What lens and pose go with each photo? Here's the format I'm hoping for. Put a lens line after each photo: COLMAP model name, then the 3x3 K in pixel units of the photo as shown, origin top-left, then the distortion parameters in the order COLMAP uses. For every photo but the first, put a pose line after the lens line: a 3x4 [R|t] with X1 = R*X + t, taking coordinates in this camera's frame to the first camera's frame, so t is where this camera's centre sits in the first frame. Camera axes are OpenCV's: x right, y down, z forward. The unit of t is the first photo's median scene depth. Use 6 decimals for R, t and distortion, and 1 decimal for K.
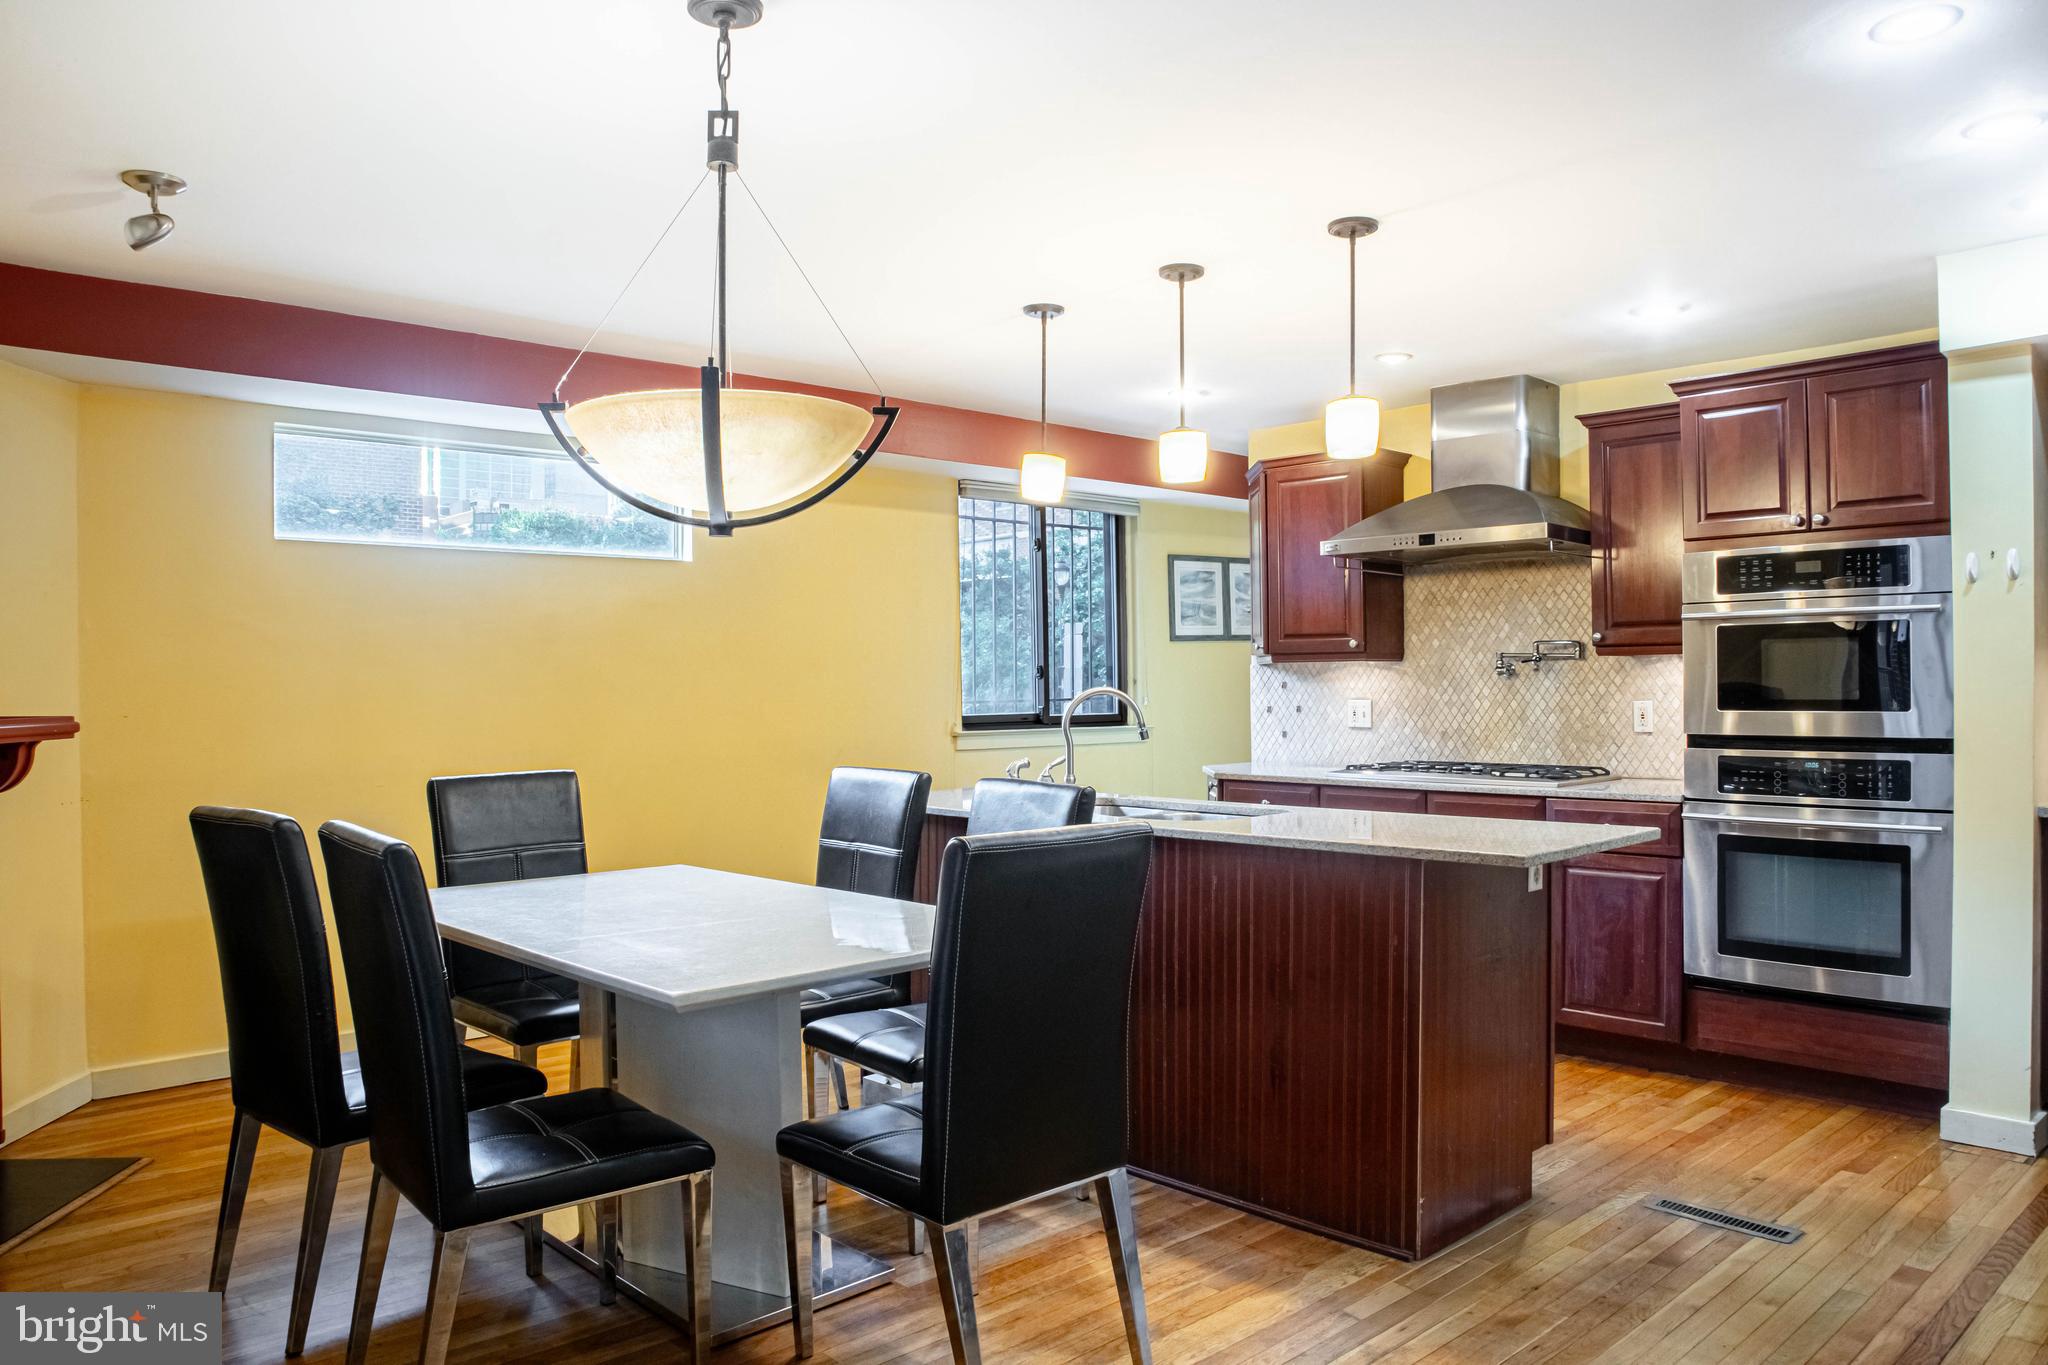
lens RADIAL K [[1445.5, 0, 1033.0], [0, 1445.5, 686.4], [0, 0, 1]] dist [-0.061504, 0.002143]
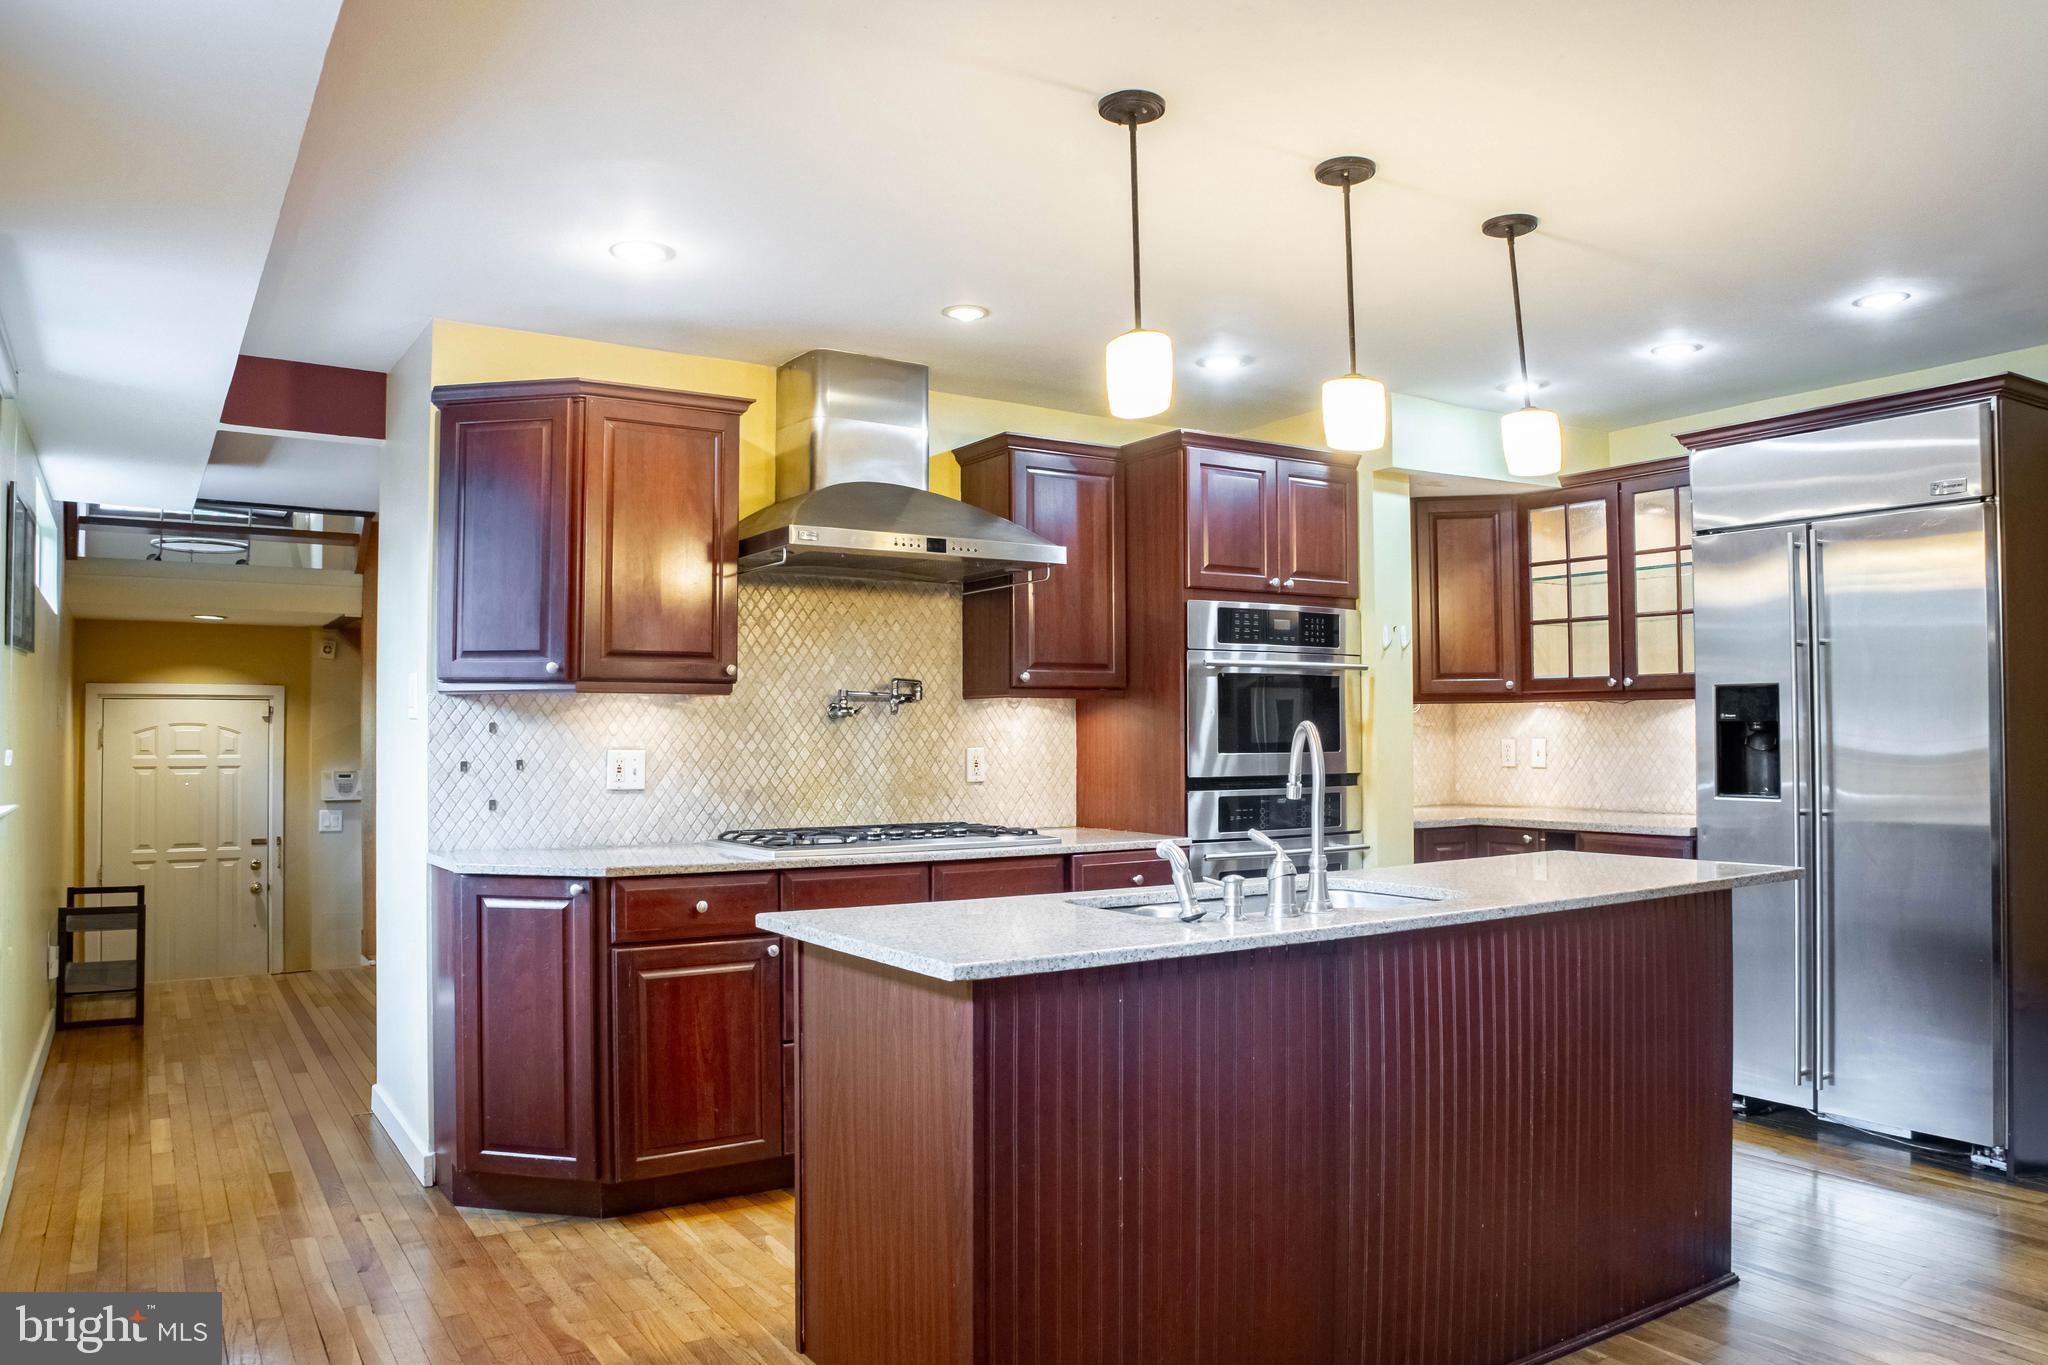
lens RADIAL K [[1445.5, 0, 1033.1], [0, 1445.5, 689.7], [0, 0, 1]] dist [-0.061504, 0.002143]
pose [[0.189813, 0.036688, 0.981135, -0.450965], [0.000577, 0.999297, -0.037478, 0.006906], [-0.981820, 0.007680, 0.189658, 0.726392]]
